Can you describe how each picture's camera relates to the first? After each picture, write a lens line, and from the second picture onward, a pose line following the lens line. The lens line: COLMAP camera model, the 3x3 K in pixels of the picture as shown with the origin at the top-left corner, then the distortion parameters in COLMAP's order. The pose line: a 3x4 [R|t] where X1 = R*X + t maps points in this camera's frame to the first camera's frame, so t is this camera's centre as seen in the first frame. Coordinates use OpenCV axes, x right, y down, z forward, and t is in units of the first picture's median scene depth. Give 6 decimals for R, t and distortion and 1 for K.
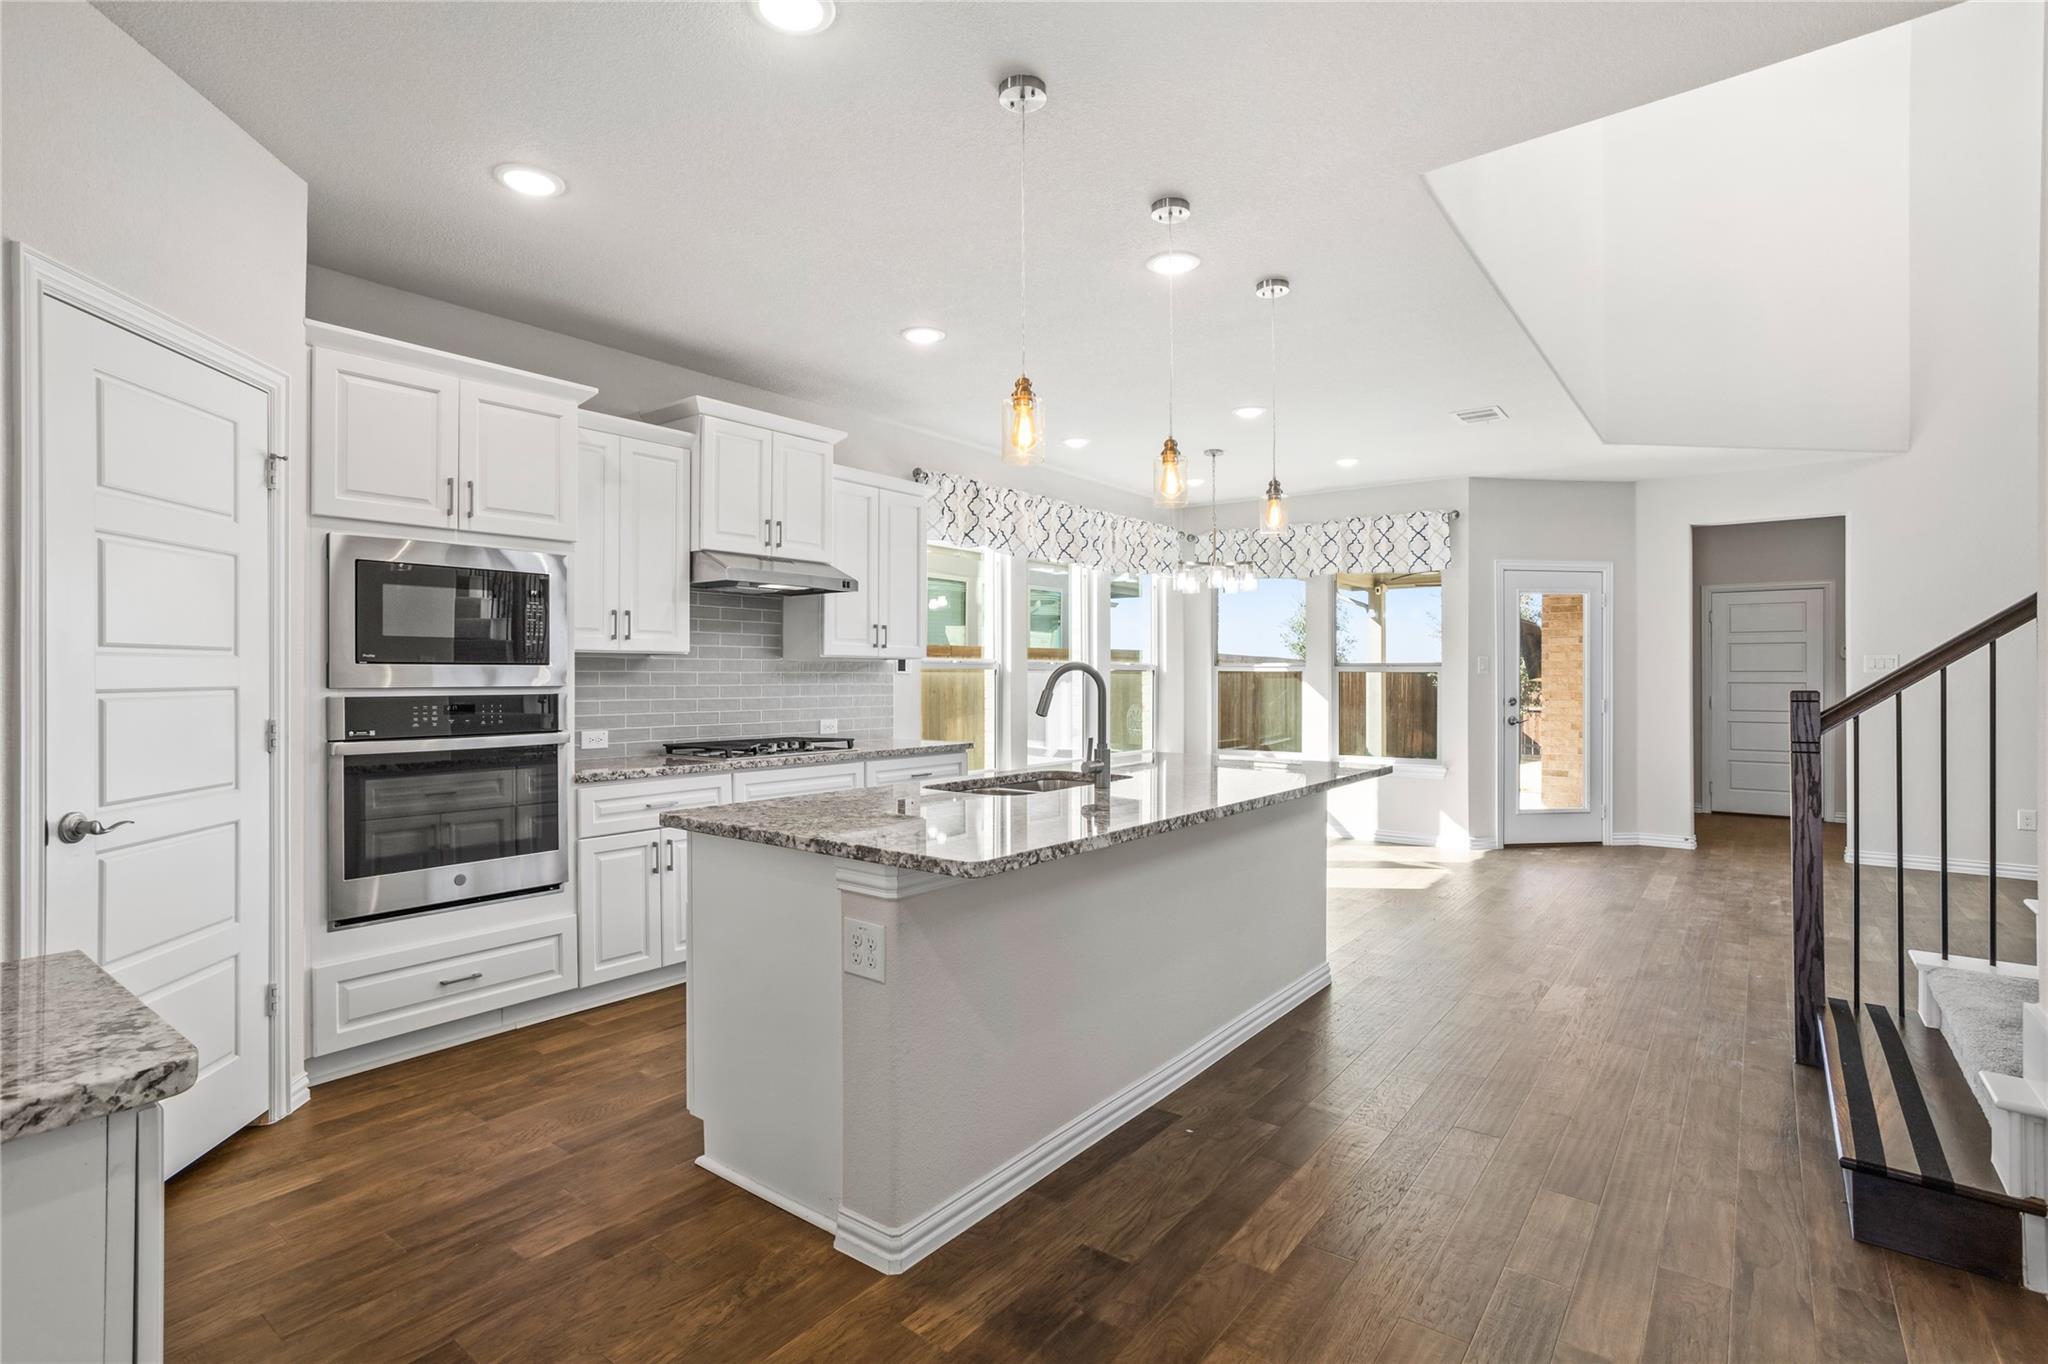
lens RADIAL K [[990.2, 0, 1039.7], [0, 990.2, 677.9], [0, 0, 1]] dist [-0.034155, 0.017166]
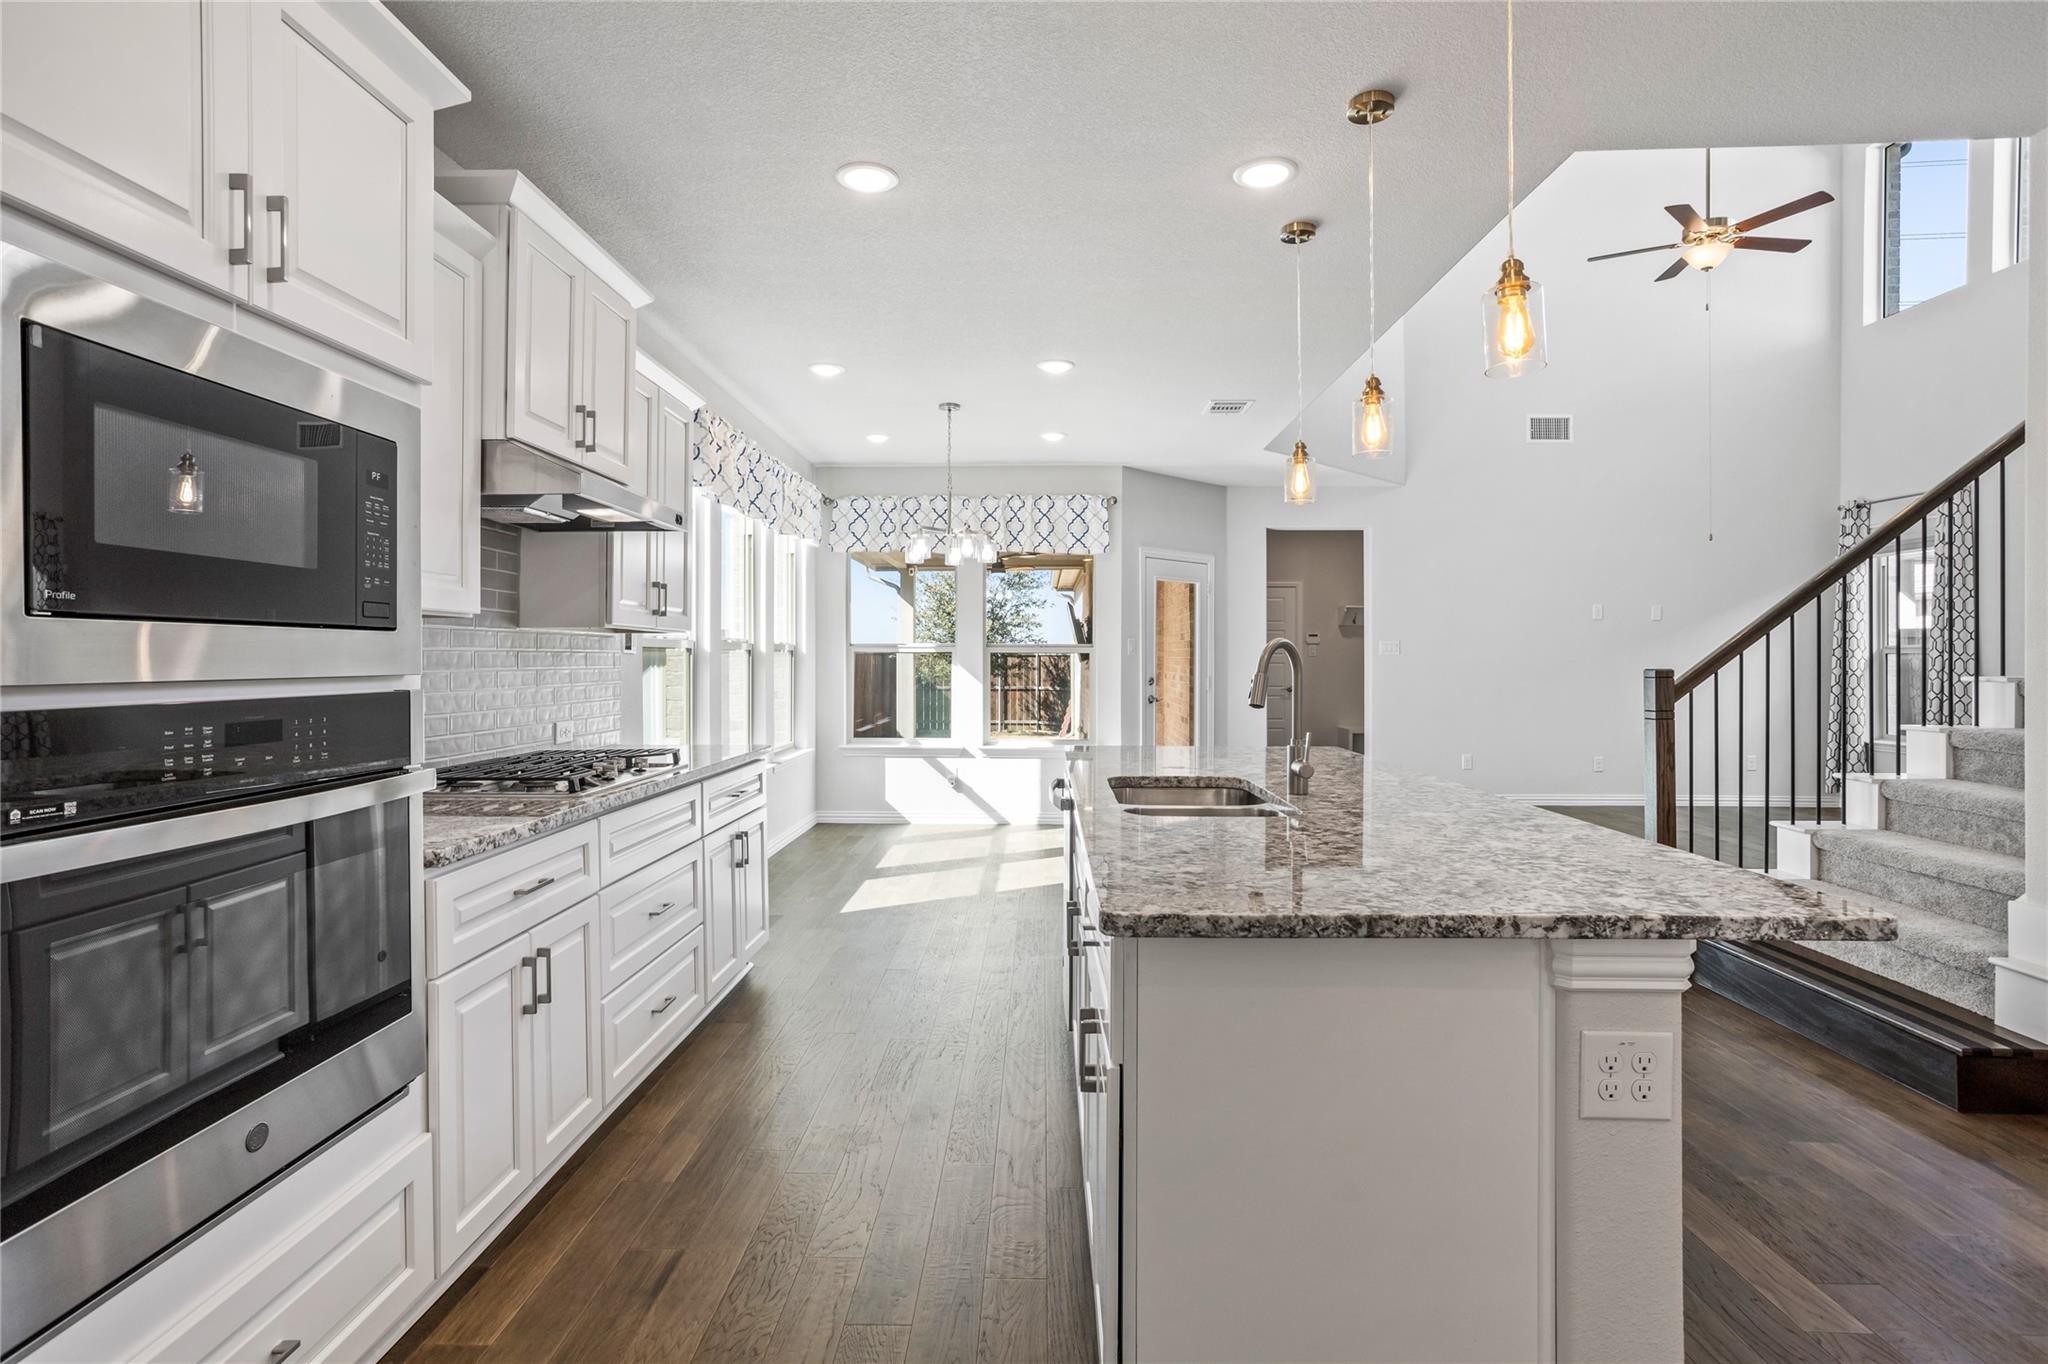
lens RADIAL K [[990.2, 0, 1035.2], [0, 990.2, 651.0], [0, 0, 1]] dist [-0.034155, 0.017166]
pose [[0.811439, 0.003819, 0.584425, -0.281853], [0.001374, 0.999963, -0.008442, 0.000589], [-0.584436, 0.007653, 0.811404, 0.229581]]
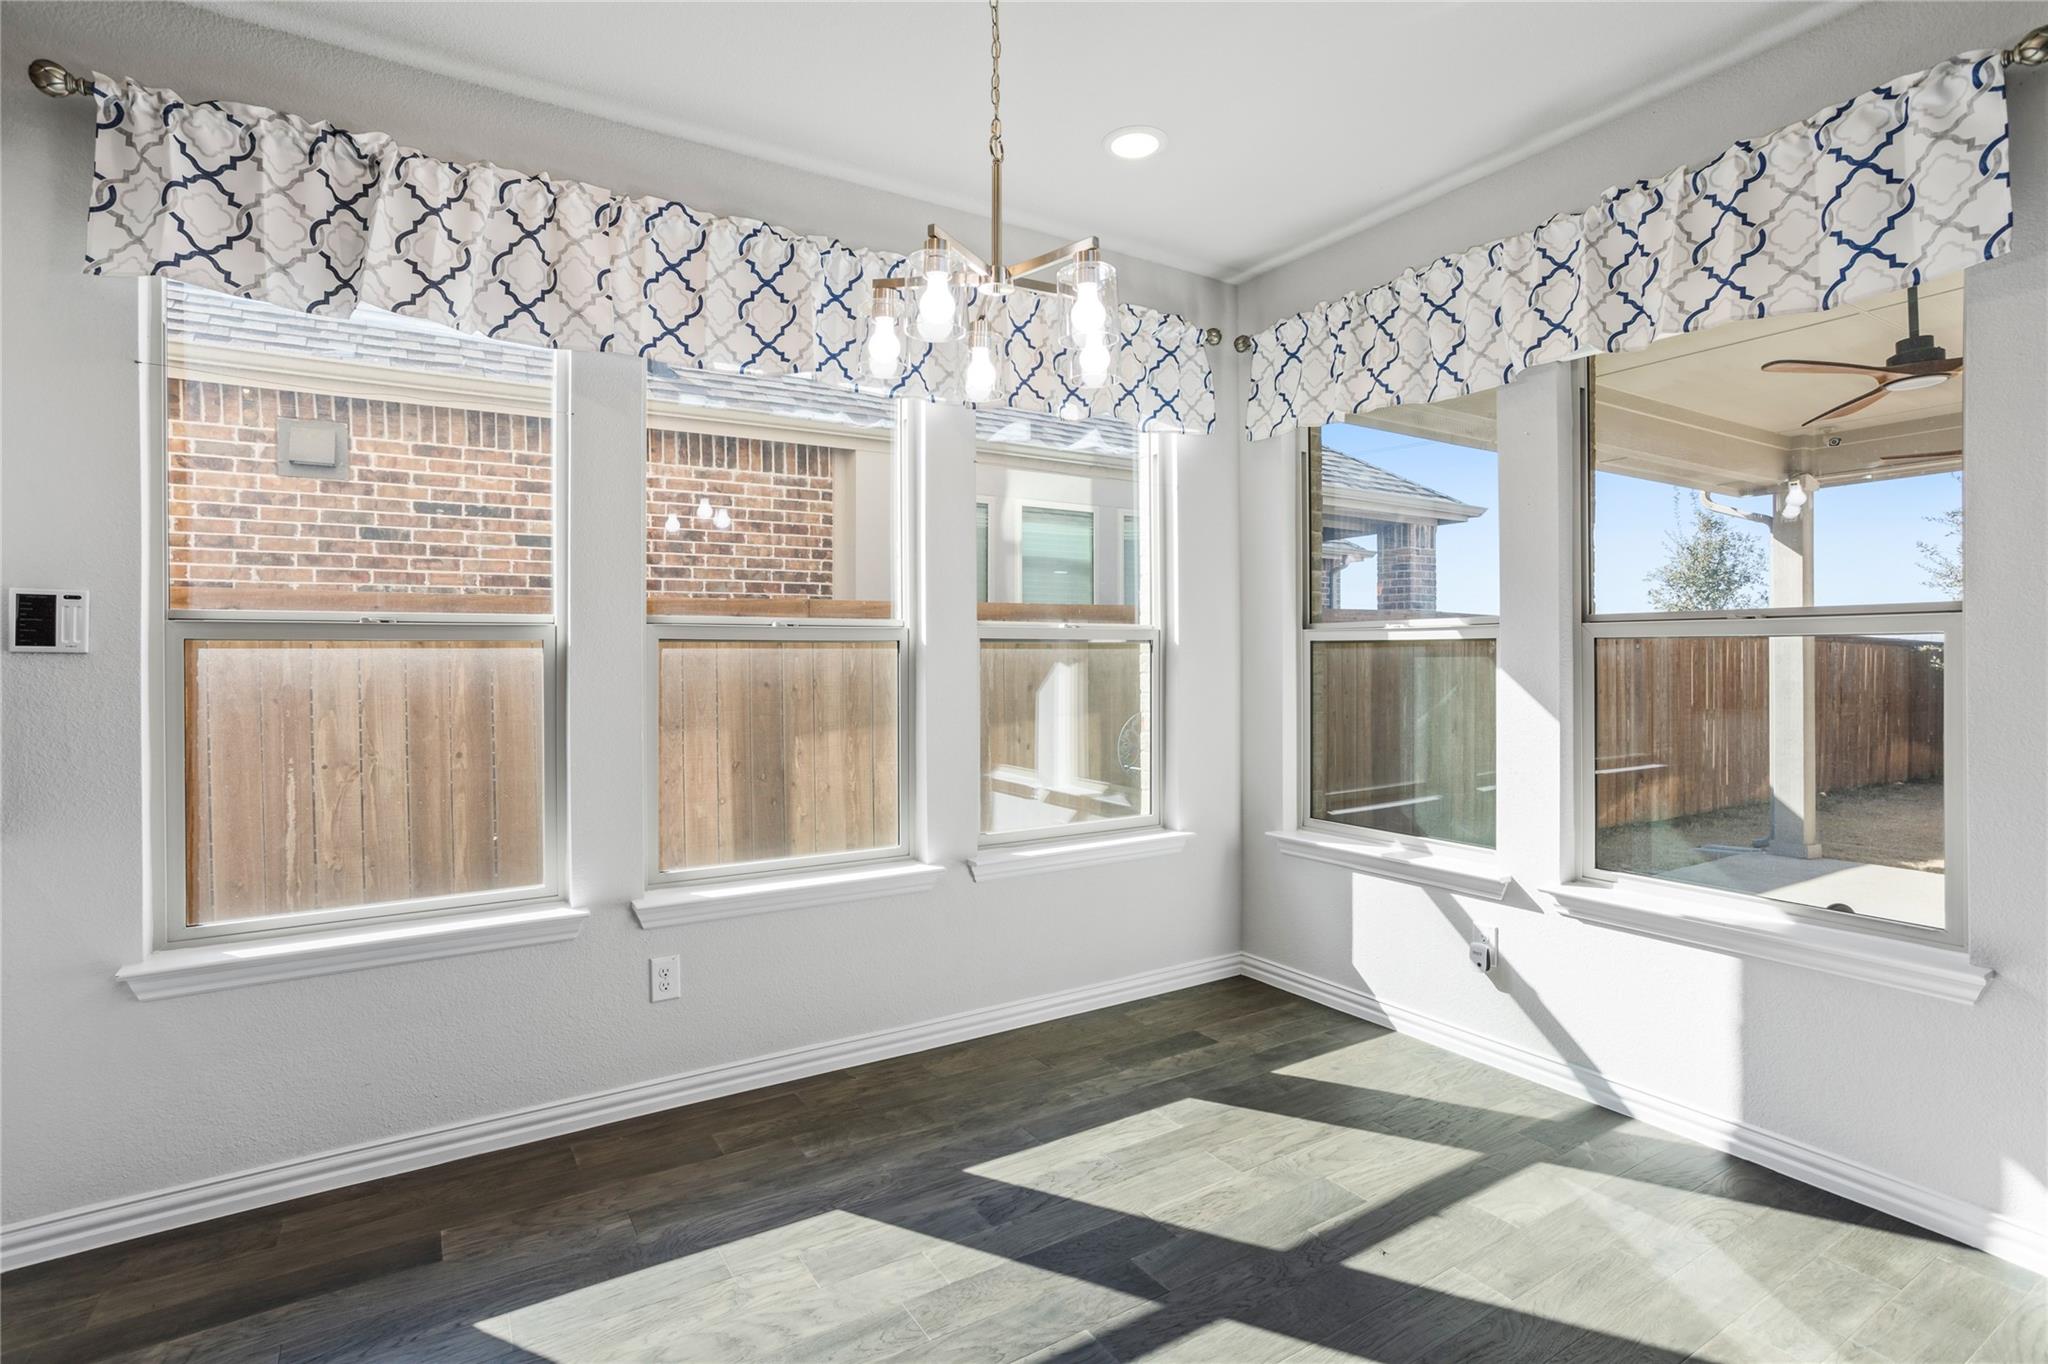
lens RADIAL K [[990.2, 0, 1005.1], [0, 990.2, 664.0], [0, 0, 1]] dist [-0.034155, 0.017166]
pose [[0.927647, -0.000213, -0.373458, 0.291296], [0.003048, 0.999971, 0.006999, -0.000424], [0.373445, -0.007631, 0.927621, 0.722721]]
